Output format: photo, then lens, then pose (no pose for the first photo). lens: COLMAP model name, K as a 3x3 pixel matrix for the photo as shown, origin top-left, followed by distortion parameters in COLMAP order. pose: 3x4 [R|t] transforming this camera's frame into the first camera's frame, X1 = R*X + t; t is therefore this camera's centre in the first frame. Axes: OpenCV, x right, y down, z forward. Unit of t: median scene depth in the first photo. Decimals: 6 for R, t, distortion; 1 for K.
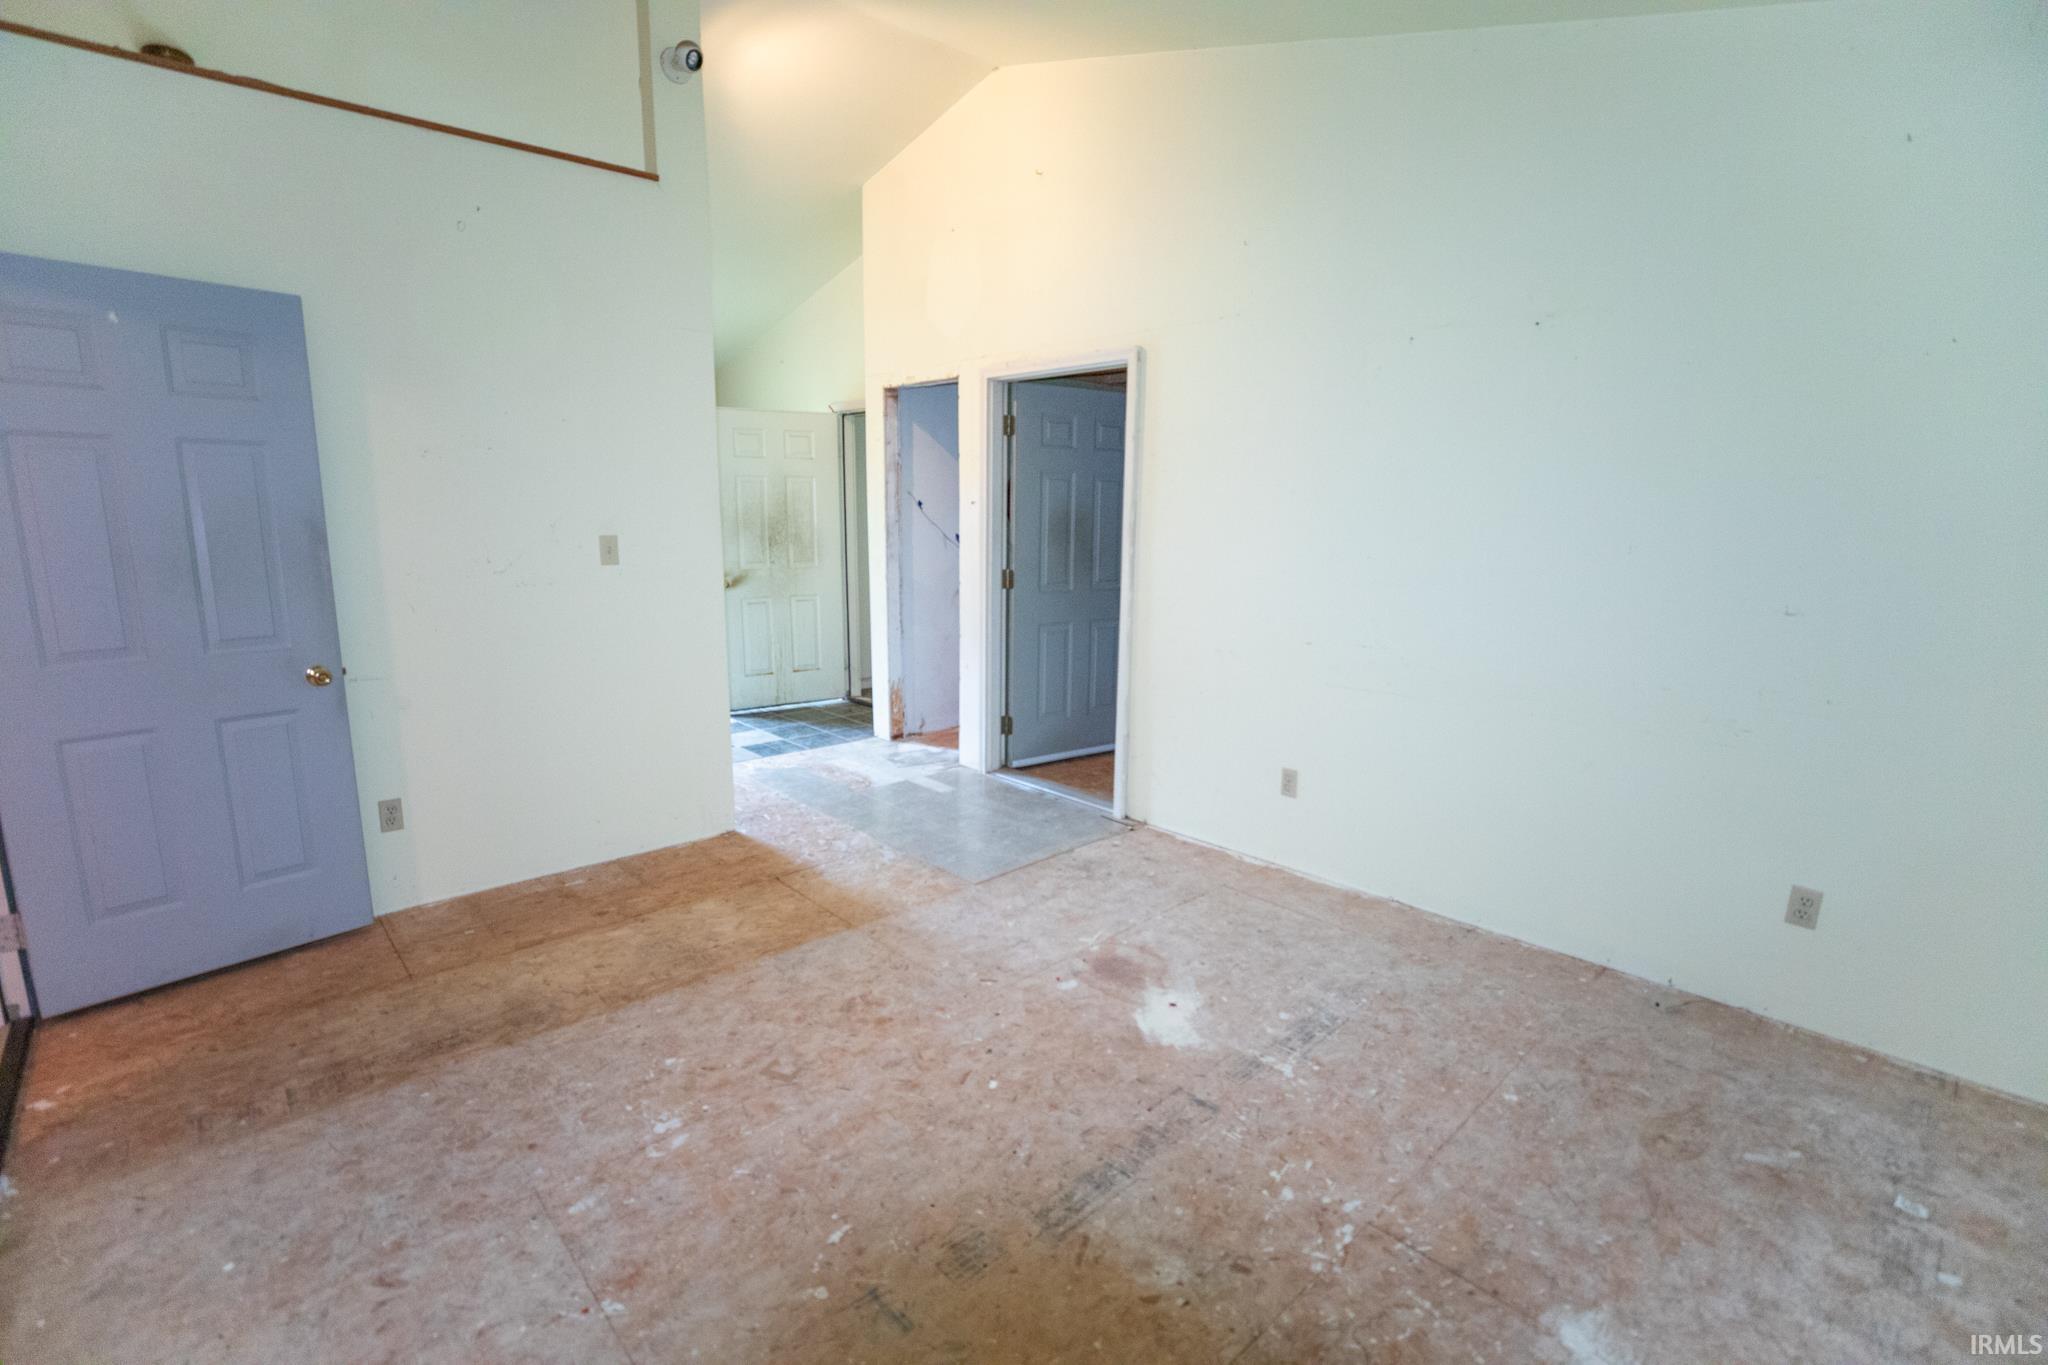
lens RADIAL K [[949.4, 0, 1016.5], [0, 949.4, 682.0], [0, 0, 1]] dist [-0.050127, 0.016176]
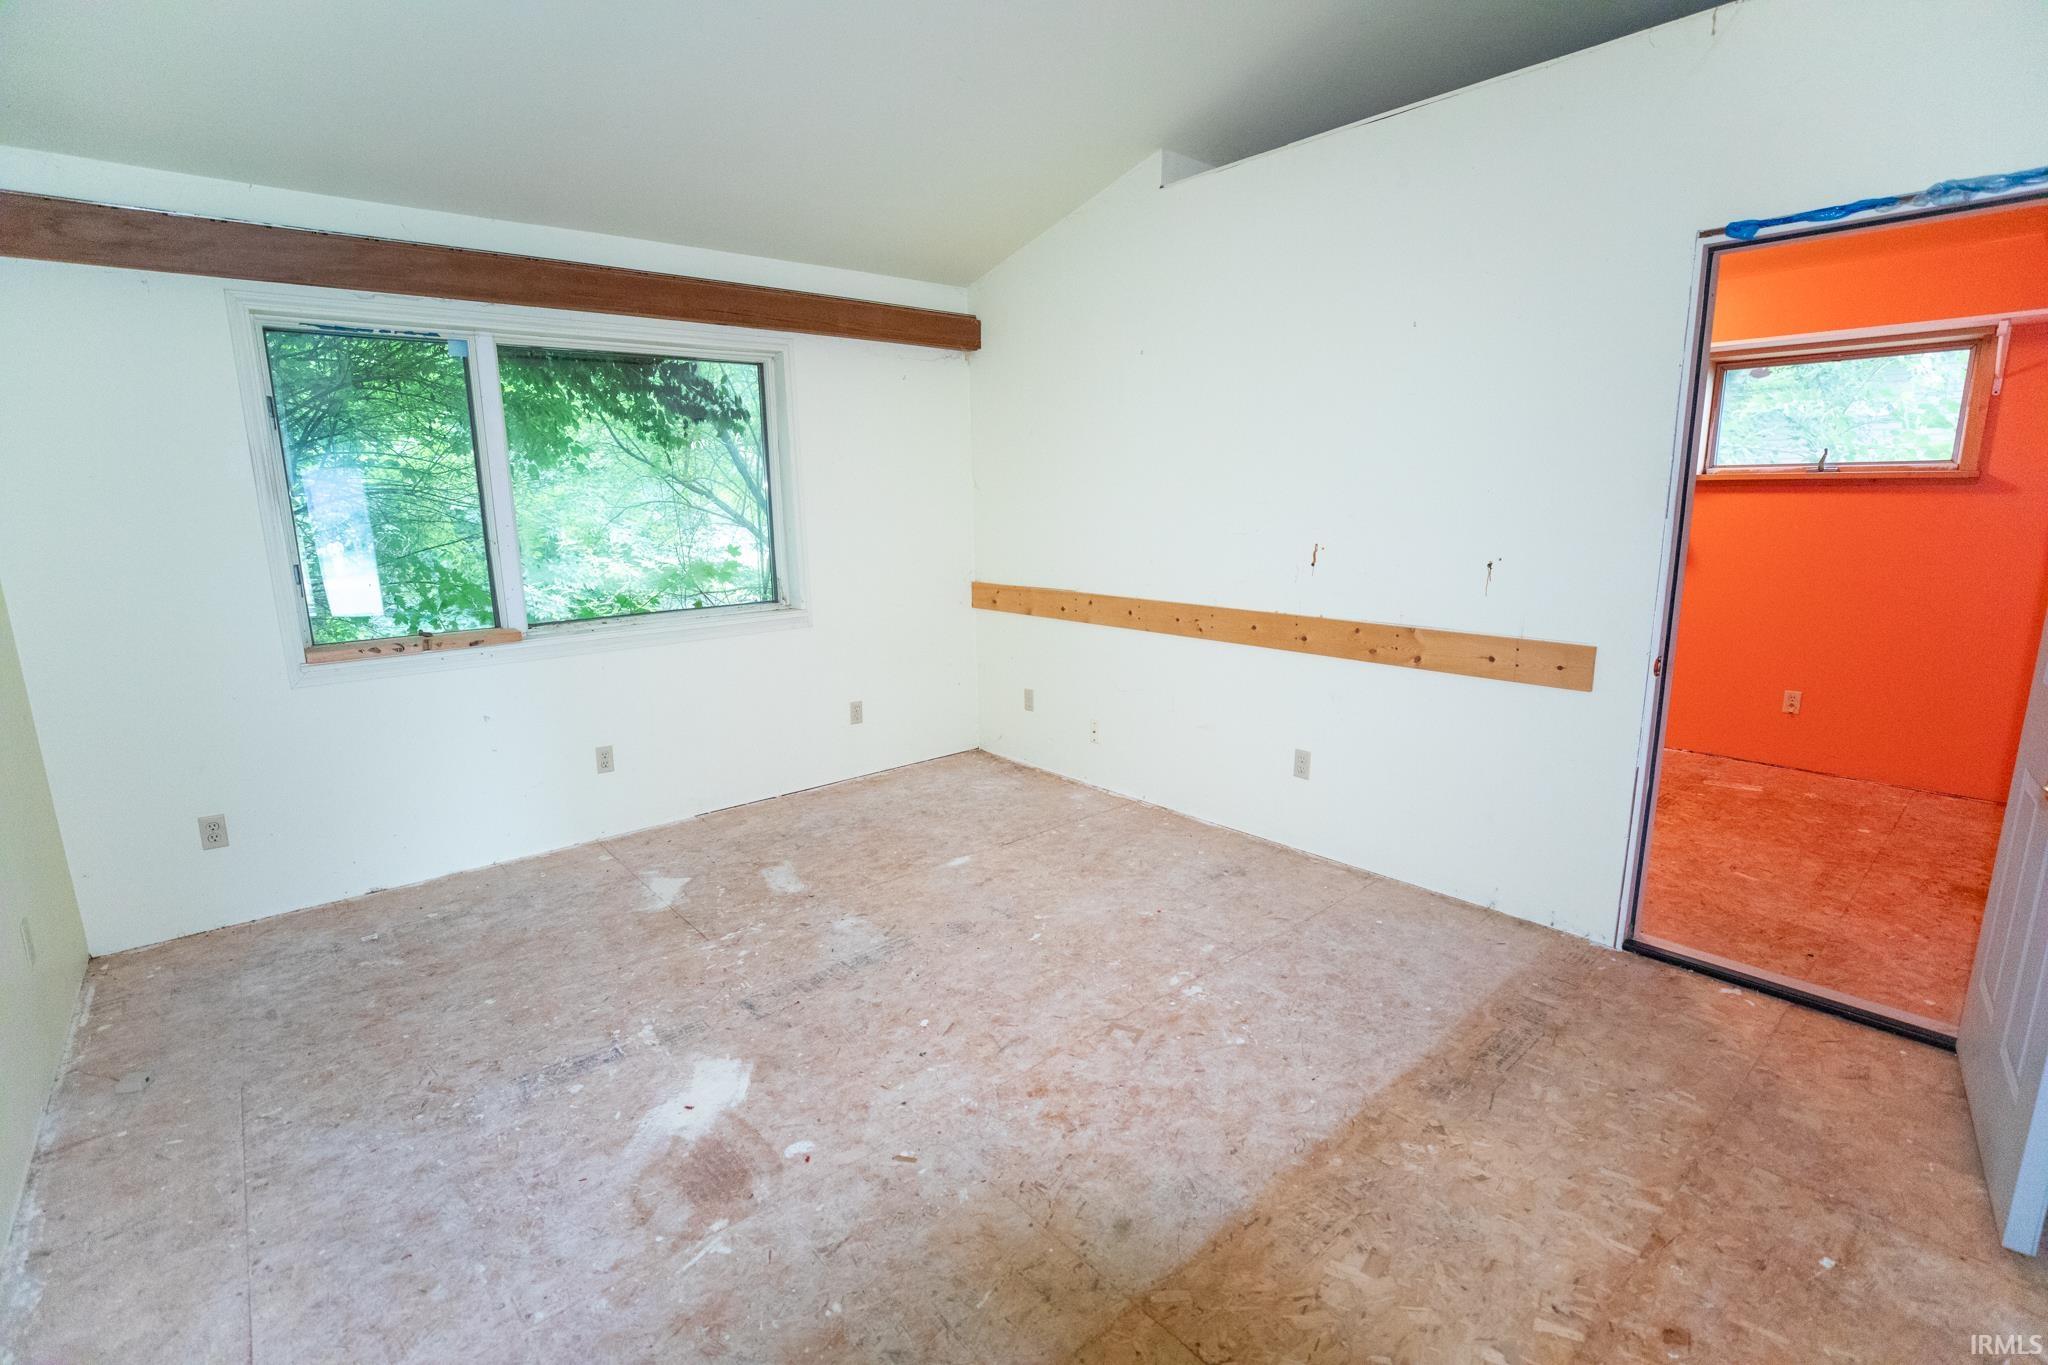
lens RADIAL K [[949.4, 0, 1016.5], [0, 949.4, 682.0], [0, 0, 1]] dist [-0.050127, 0.016176]
pose [[-0.999277, 0.001317, 0.037991, -0.169204], [0.015329, 0.928502, 0.371012, -0.335867], [-0.034786, 0.371326, -0.927851, 1.816219]]
